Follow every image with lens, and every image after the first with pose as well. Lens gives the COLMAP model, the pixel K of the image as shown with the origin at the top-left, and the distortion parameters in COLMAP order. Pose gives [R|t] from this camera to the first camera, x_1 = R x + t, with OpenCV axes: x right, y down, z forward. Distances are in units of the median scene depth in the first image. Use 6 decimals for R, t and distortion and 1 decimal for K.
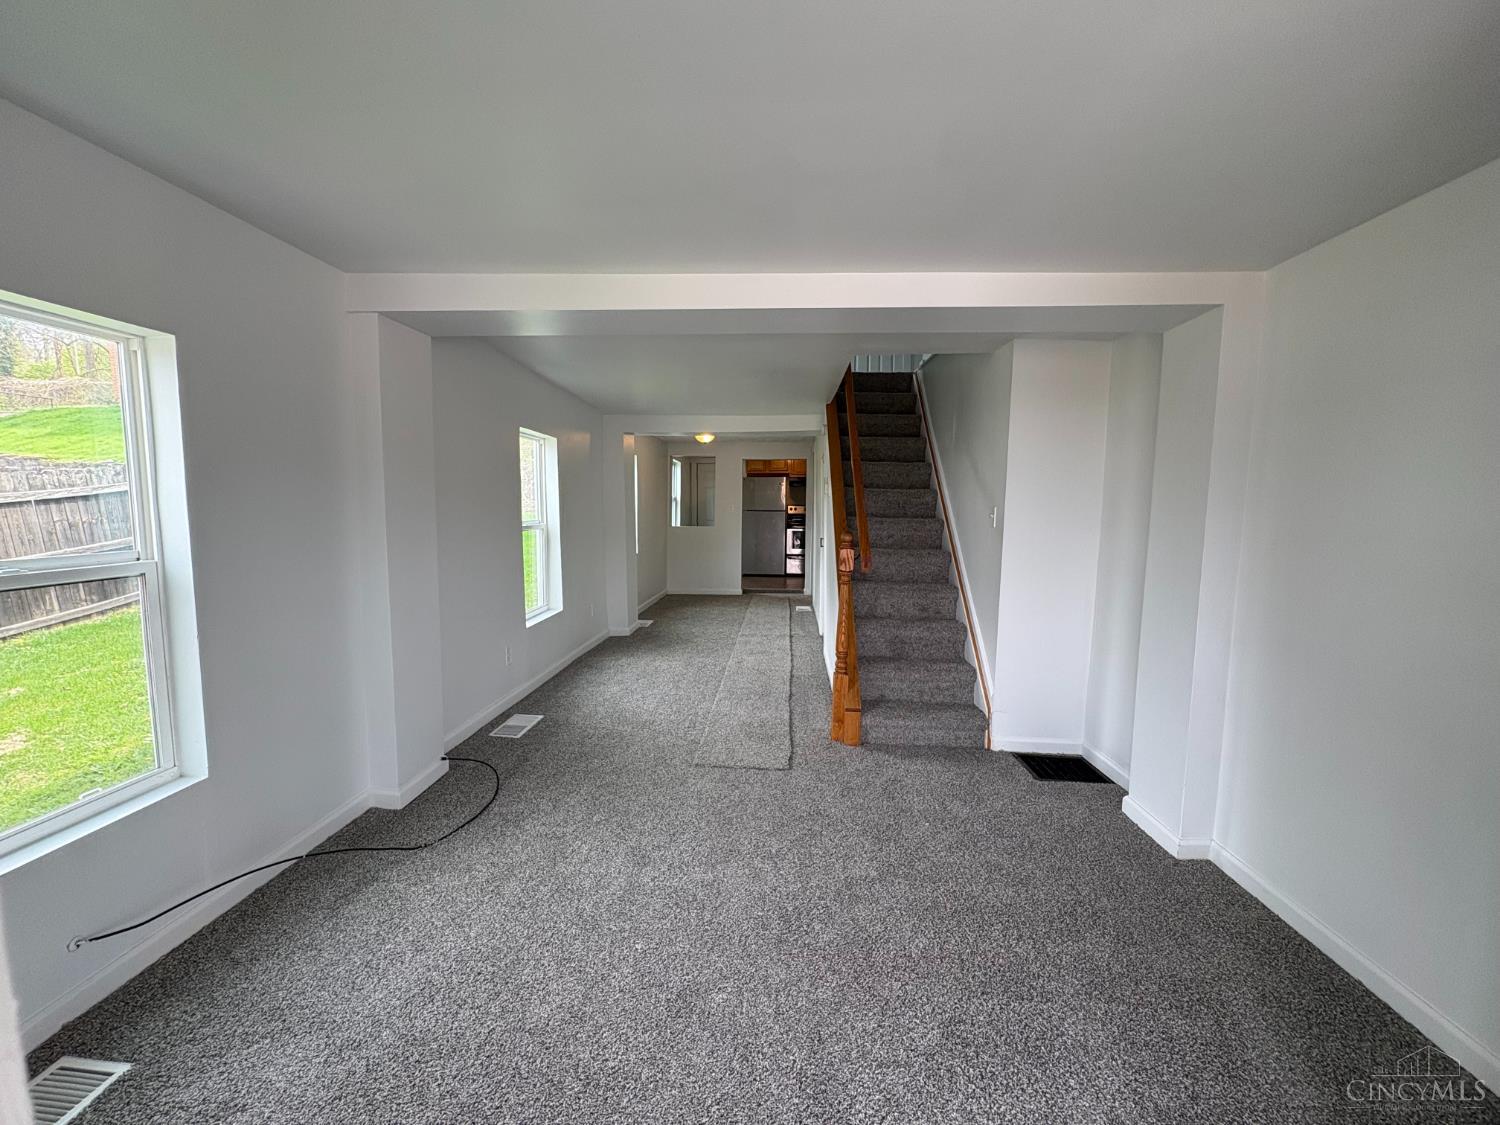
lens RADIAL K [[595.1, 0, 749.1], [0, 595.1, 567.6], [0, 0, 1]] dist [-0.002117, 0.000296]
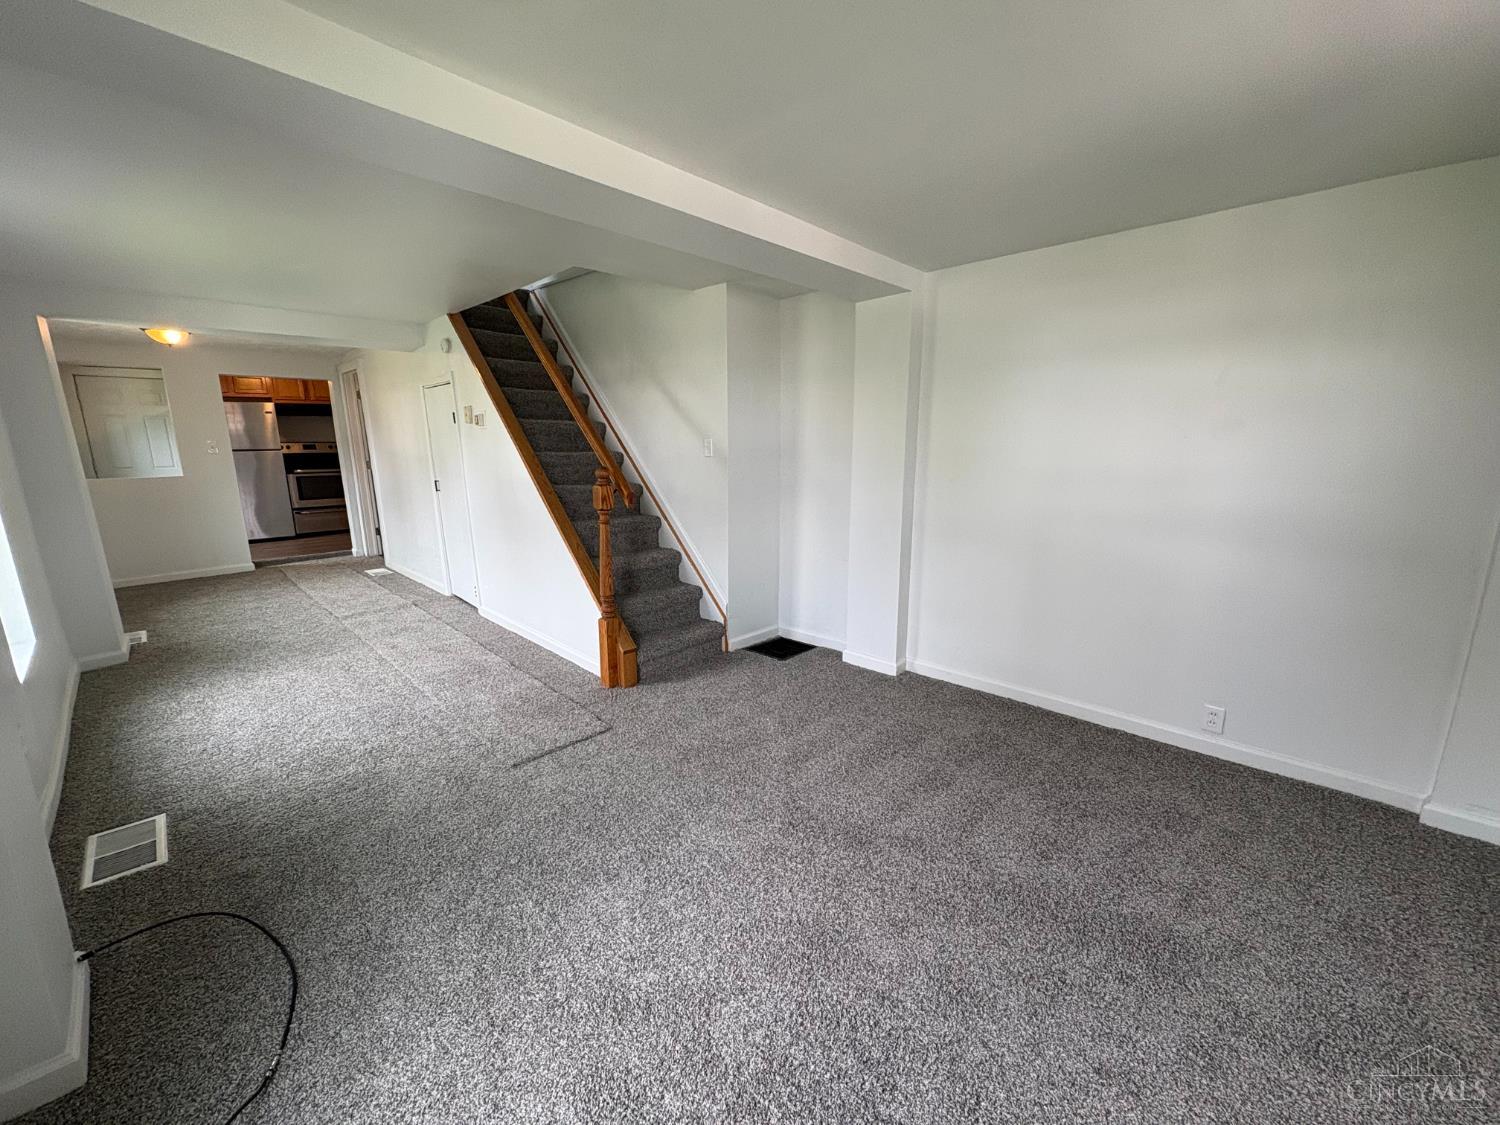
lens RADIAL K [[595.1, 0, 754.0], [0, 595.1, 561.1], [0, 0, 1]] dist [-0.002117, 0.000296]
pose [[0.643149, -0.163383, 0.748108, -0.401641], [0.089731, 0.986322, 0.138265, -0.024038], [-0.760465, -0.021796, 0.649013, 0.211354]]
